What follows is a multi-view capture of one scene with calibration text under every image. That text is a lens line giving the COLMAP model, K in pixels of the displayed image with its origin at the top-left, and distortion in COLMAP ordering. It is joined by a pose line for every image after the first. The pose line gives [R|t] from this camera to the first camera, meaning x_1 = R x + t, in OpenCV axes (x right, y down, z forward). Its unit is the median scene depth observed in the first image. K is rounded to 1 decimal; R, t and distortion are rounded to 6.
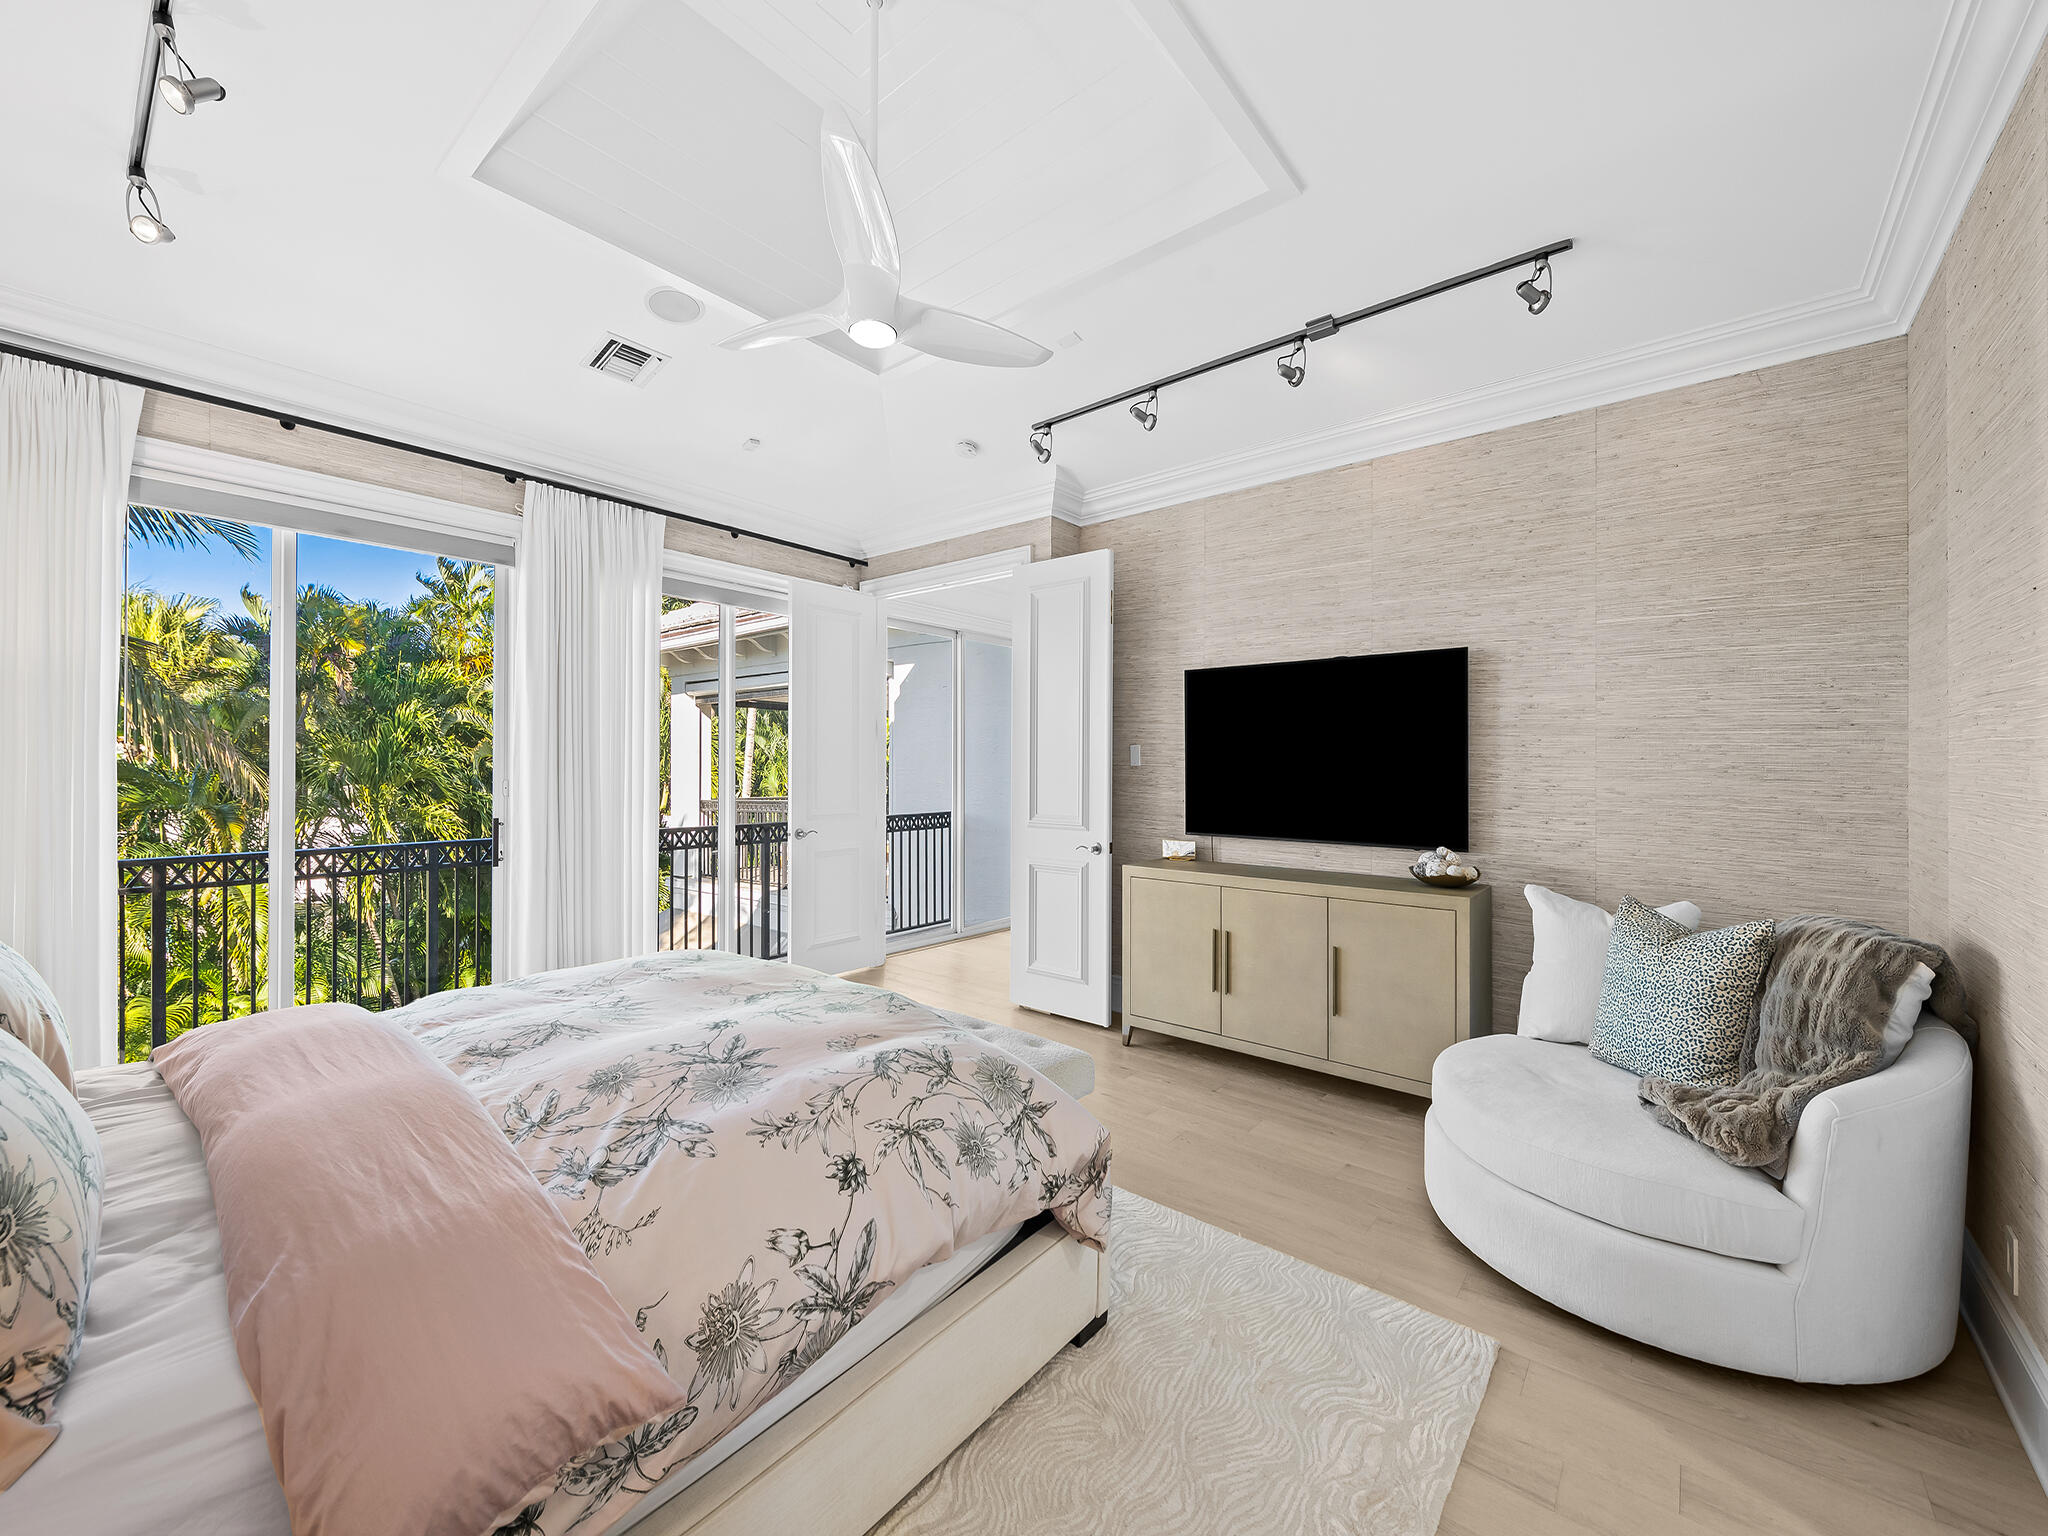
lens RADIAL K [[818.4, 0, 1029.2], [0, 818.4, 769.3], [0, 0, 1]] dist [0.003945, -0.003126]
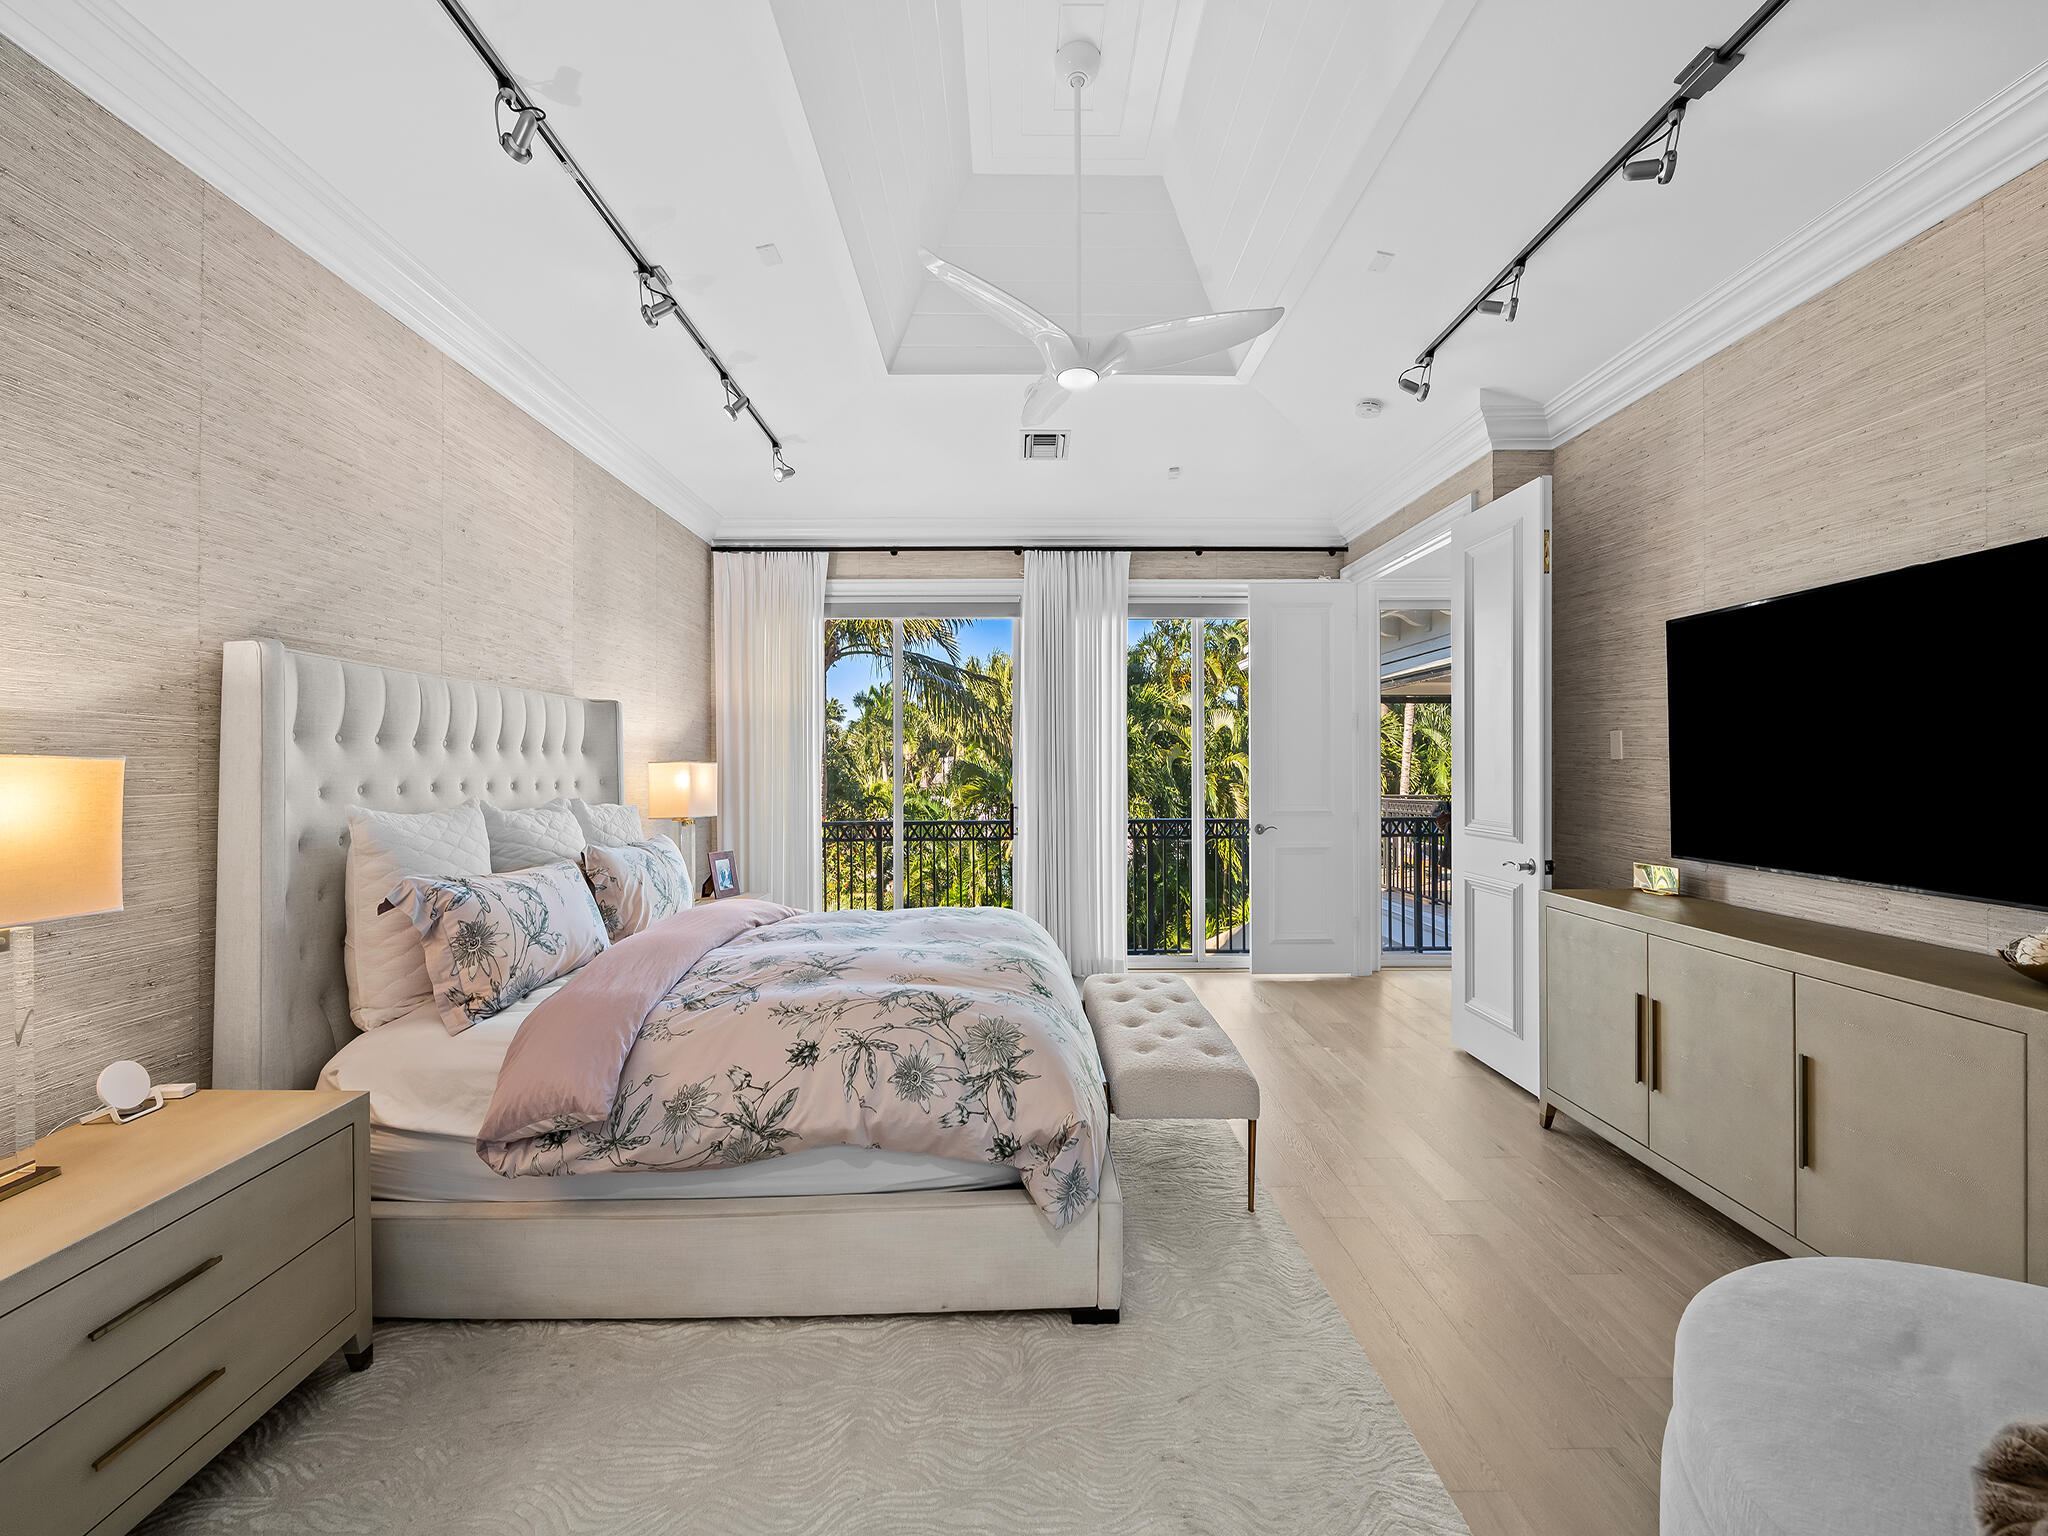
lens RADIAL K [[818.4, 0, 1018.8], [0, 818.4, 769.1], [0, 0, 1]] dist [0.003945, -0.003126]
pose [[0.637097, -0.002730, -0.770779, 0.402178], [0.004992, 0.999987, 0.000585, 0.001520], [0.770768, -0.004220, 0.637102, 0.142234]]
